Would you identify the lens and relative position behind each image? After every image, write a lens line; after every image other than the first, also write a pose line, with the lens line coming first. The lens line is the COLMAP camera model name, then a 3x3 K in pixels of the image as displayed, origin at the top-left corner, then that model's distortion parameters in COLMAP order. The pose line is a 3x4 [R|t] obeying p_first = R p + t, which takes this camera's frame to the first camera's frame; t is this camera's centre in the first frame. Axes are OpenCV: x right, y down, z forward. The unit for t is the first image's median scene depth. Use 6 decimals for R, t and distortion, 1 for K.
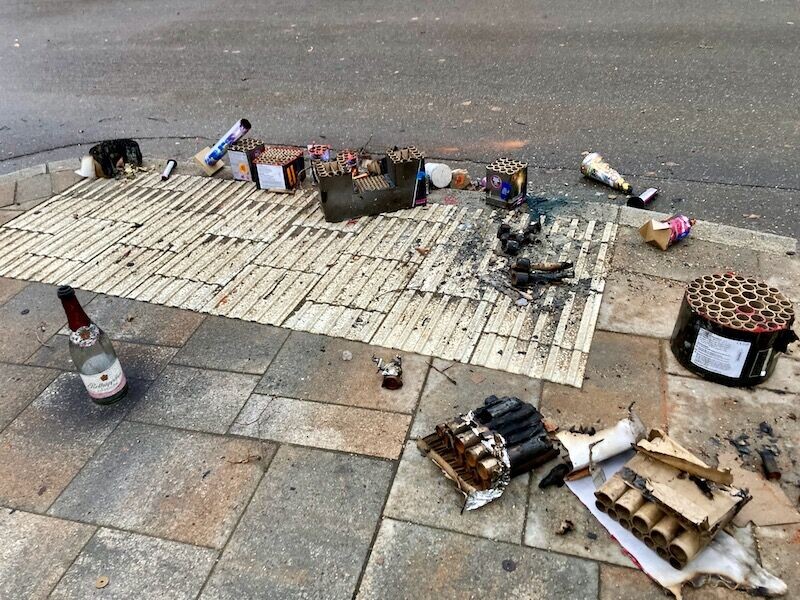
lens RADIAL K [[652.5, 0, 401.6], [0, 652.5, 299.5], [0, 0, 1]] dist [0.005818, -0.002482]
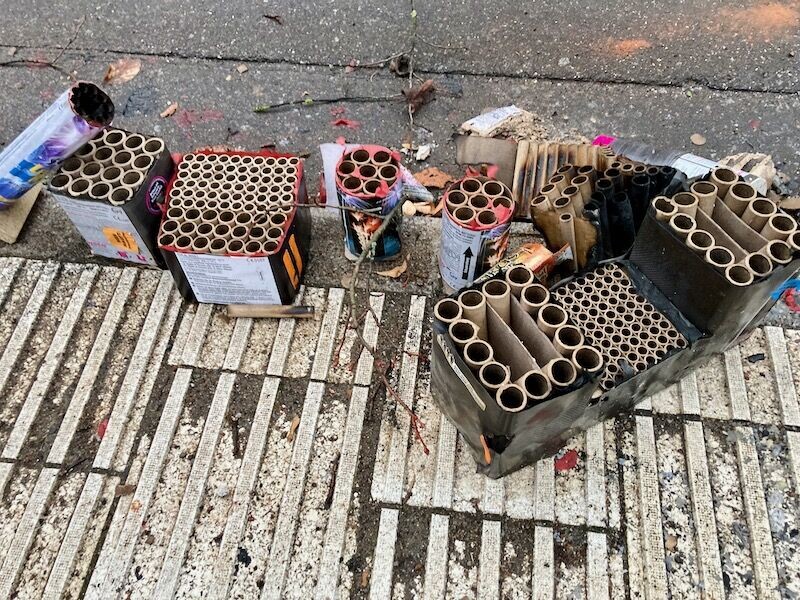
lens RADIAL K [[652.5, 0, 397.5], [0, 652.5, 301.6], [0, 0, 1]] dist [0.005818, -0.002482]
pose [[0.970001, -0.183939, 0.158946, -0.176925], [0.109674, 0.914628, 0.389136, -0.295953], [-0.216954, -0.360030, 0.907364, 0.705581]]
